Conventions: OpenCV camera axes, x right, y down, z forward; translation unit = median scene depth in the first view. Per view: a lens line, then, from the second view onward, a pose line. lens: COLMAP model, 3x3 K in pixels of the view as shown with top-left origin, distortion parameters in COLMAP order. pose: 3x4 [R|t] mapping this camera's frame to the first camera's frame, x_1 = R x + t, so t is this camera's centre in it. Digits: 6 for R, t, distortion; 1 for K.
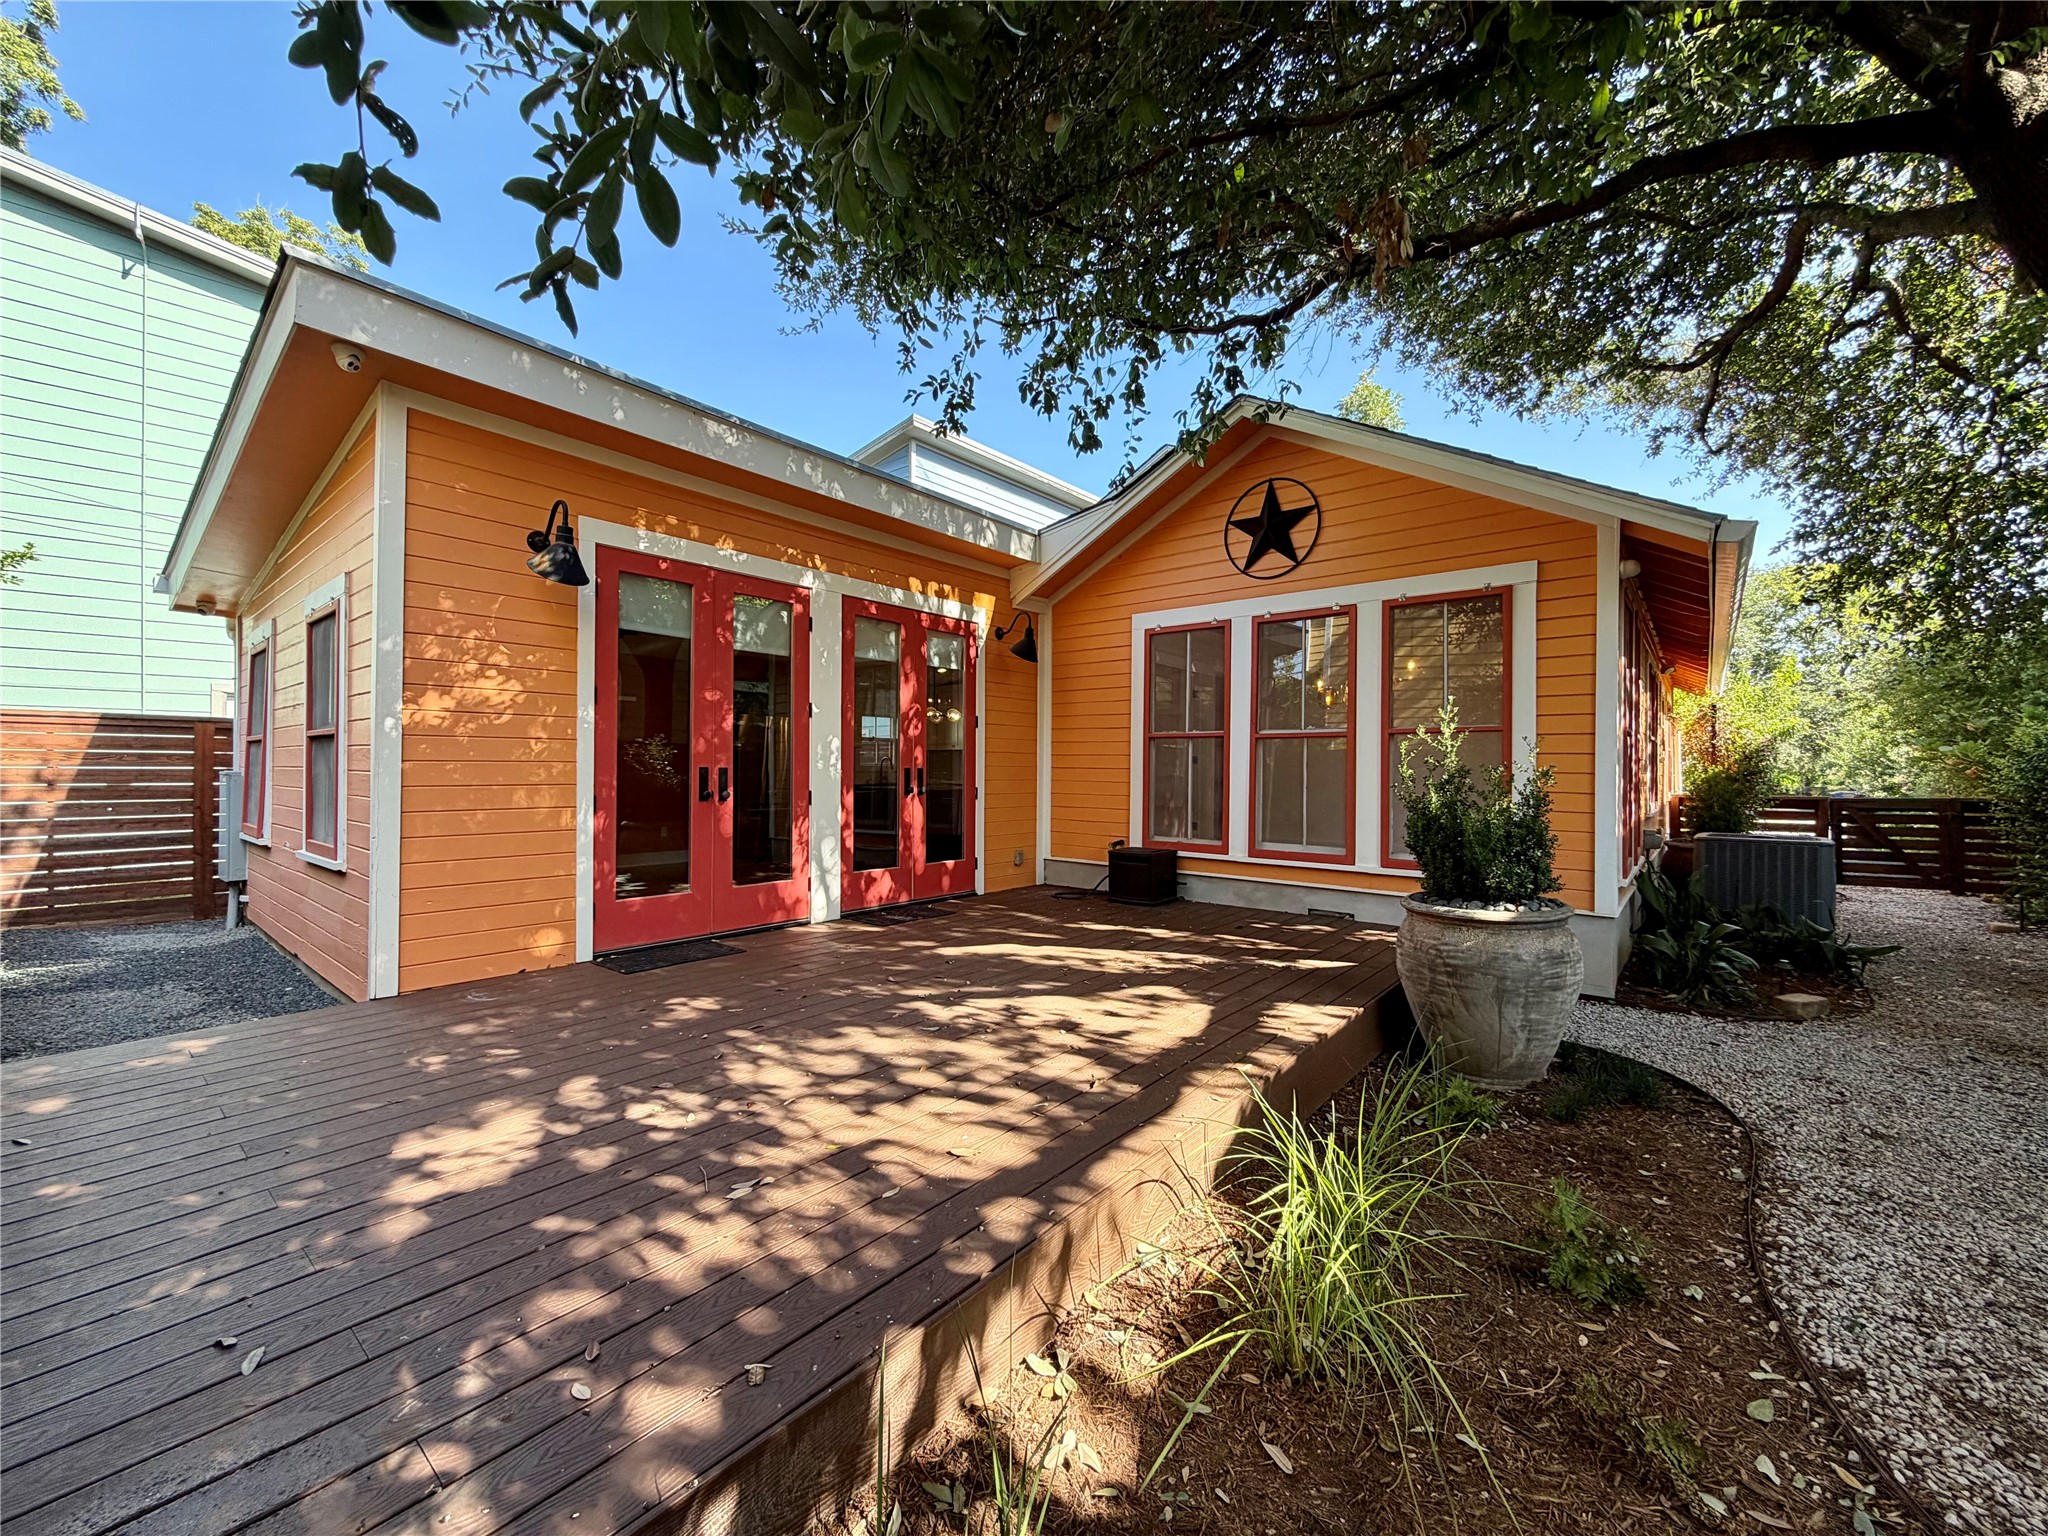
lens RADIAL K [[820.8, 0, 1006.9], [0, 820.8, 767.0], [0, 0, 1]] dist [0.000303, 0.000705]
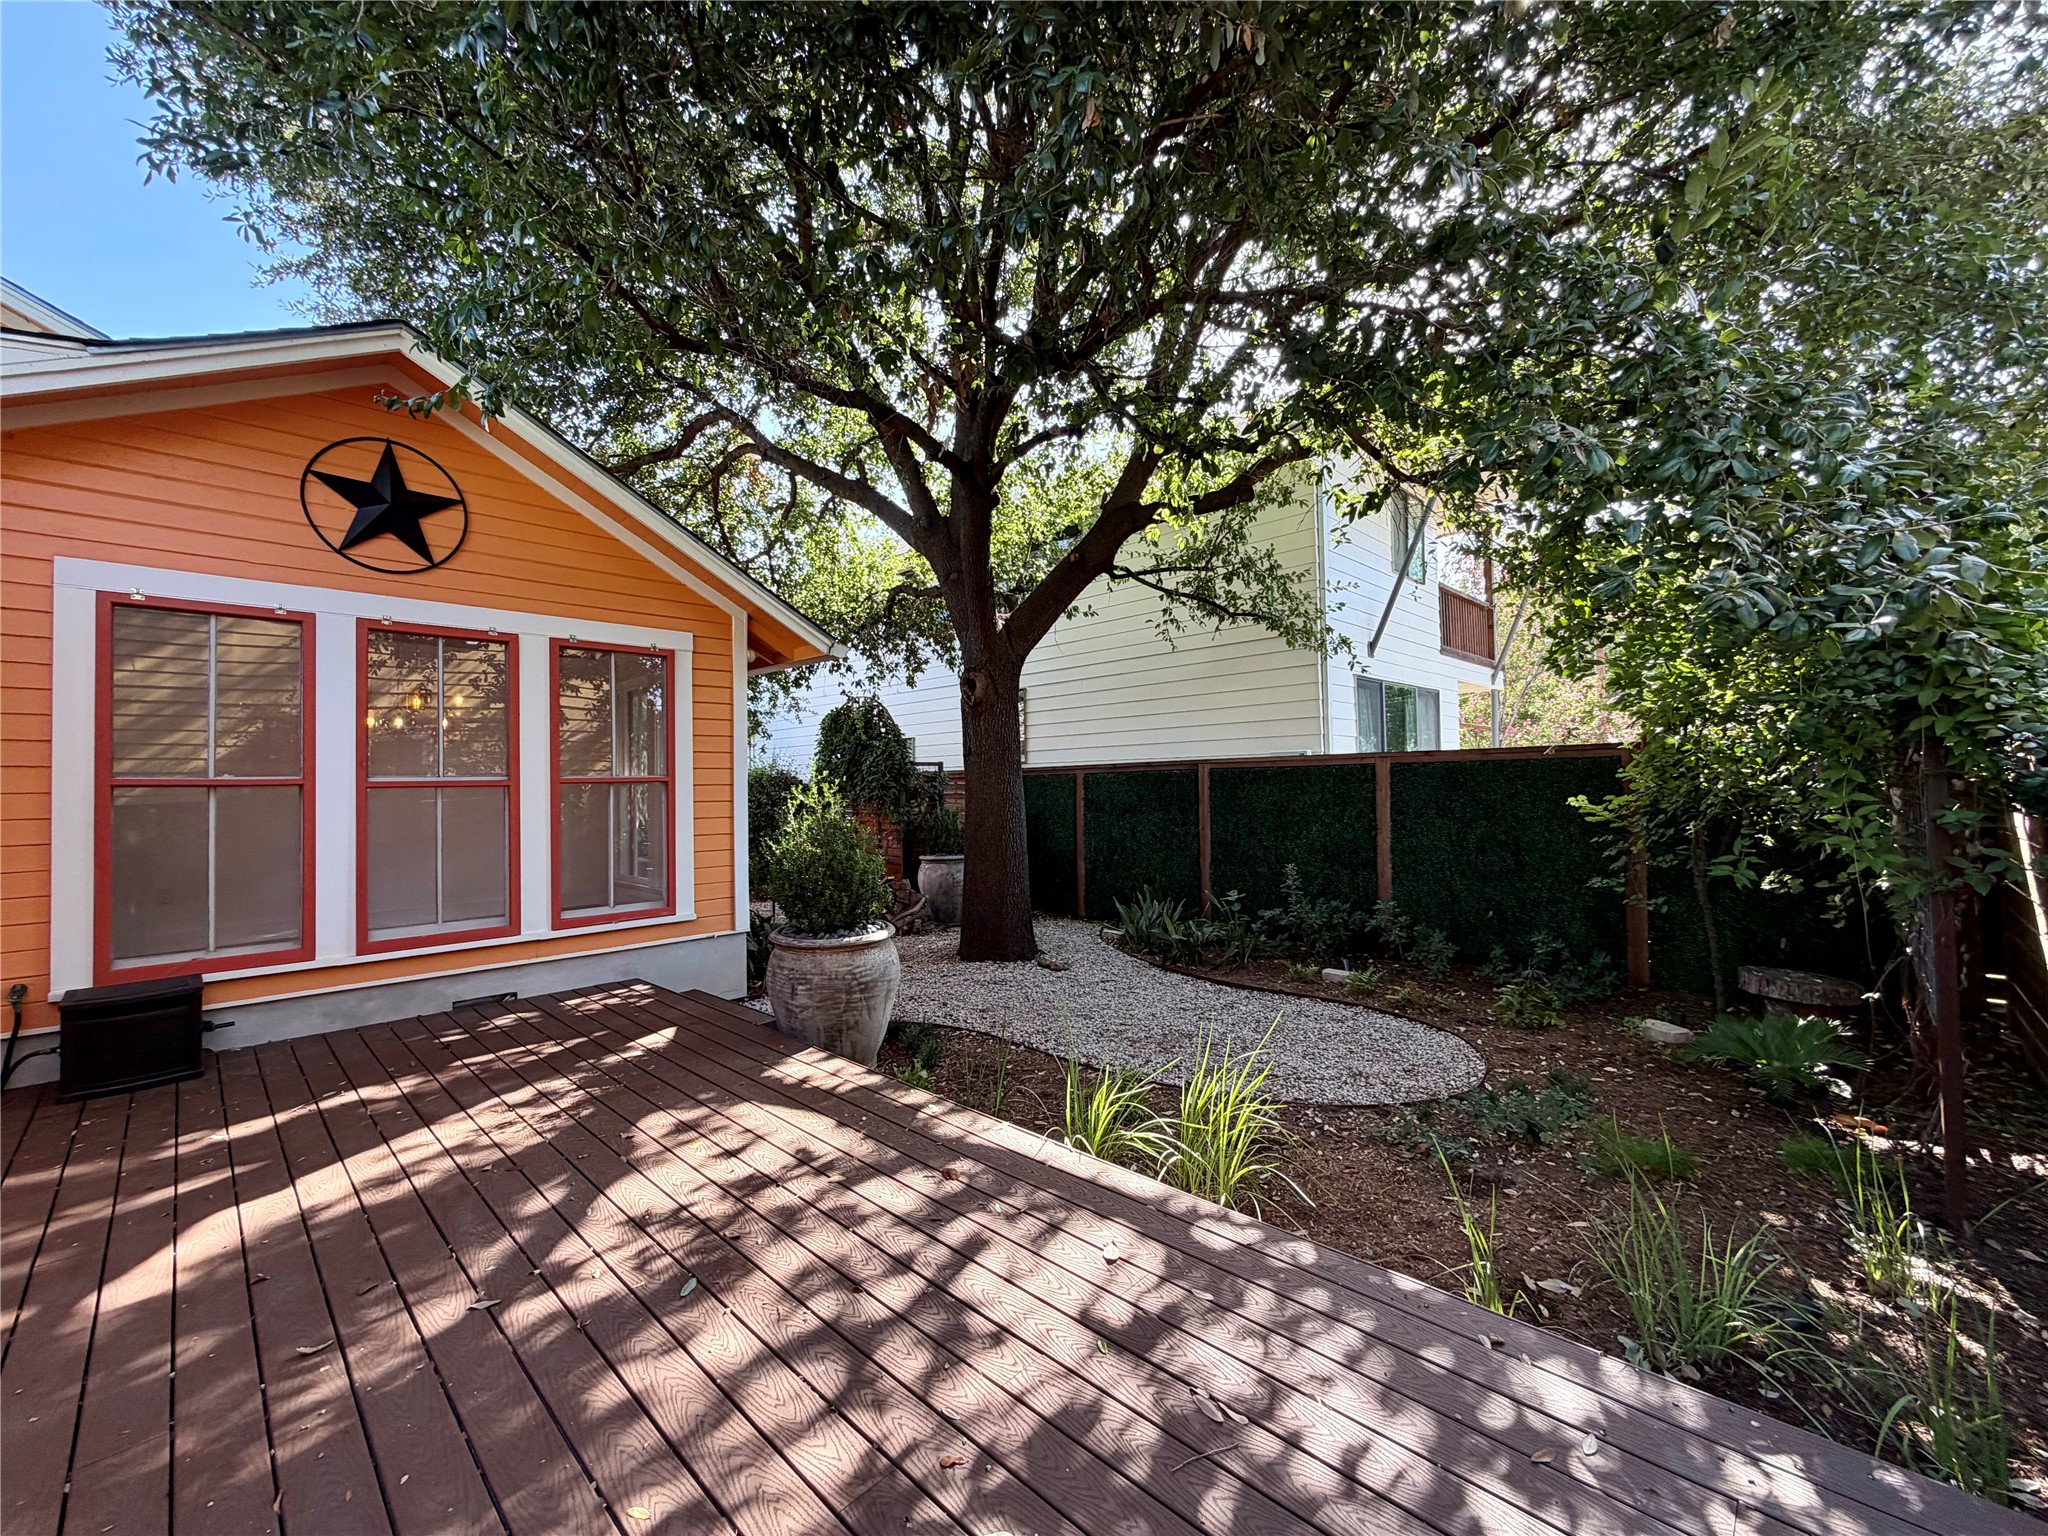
lens RADIAL K [[820.8, 0, 1028.3], [0, 820.8, 760.3], [0, 0, 1]] dist [0.000303, 0.000705]
pose [[0.067510, 0.019201, 0.997534, -0.640880], [0.014826, 0.999685, -0.020245, -0.060618], [-0.997608, 0.016157, 0.067204, 0.632621]]
